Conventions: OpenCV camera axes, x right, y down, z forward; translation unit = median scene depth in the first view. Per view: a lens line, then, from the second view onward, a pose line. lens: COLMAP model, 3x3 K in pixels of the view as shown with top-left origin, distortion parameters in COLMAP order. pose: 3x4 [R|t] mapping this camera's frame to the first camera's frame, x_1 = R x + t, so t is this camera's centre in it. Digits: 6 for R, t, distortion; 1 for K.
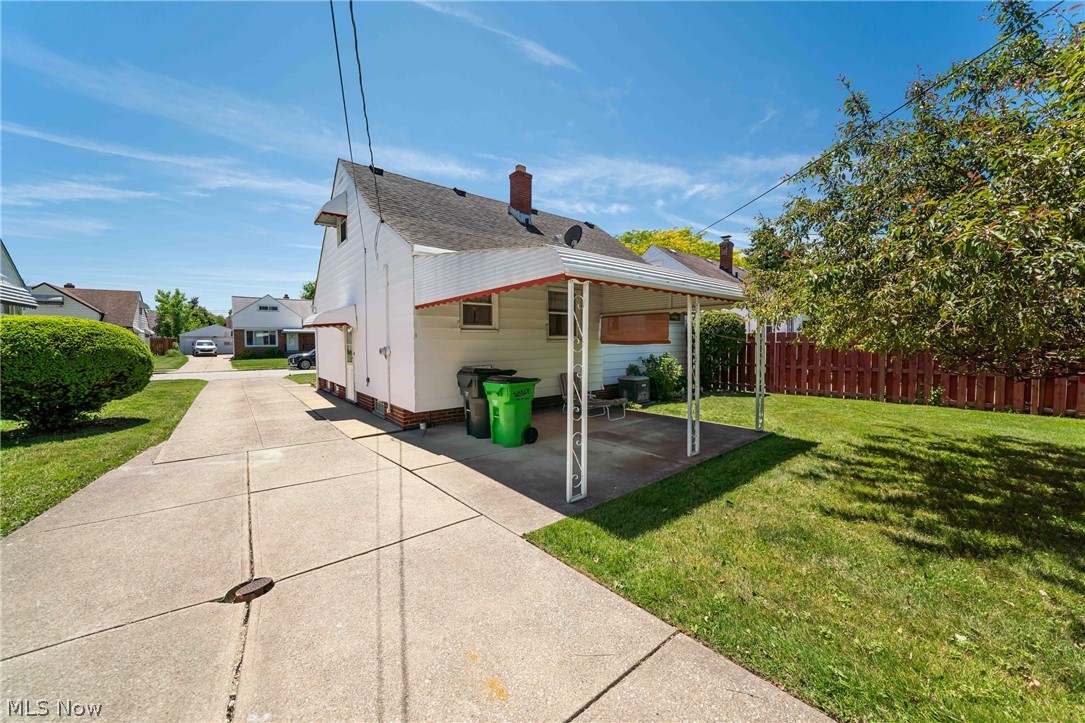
lens RADIAL K [[379.7, 0, 528.3], [0, 379.7, 356.0], [0, 0, 1]] dist [-0.000434, 0.000031]
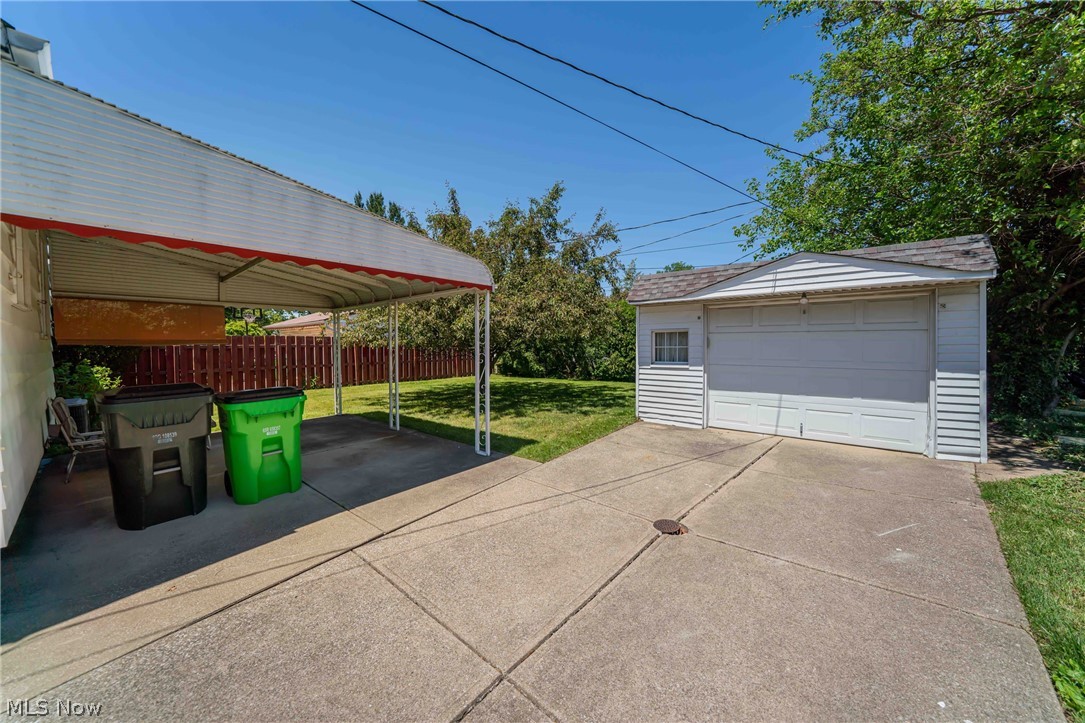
lens RADIAL K [[379.7, 0, 528.3], [0, 379.7, 356.0], [0, 0, 1]] dist [-0.000434, 0.000031]
pose [[-0.213088, -0.012730, 0.976950, -1.349306], [0.042955, 0.998826, 0.022384, 0.011039], [-0.976088, 0.046734, -0.212291, 1.241809]]
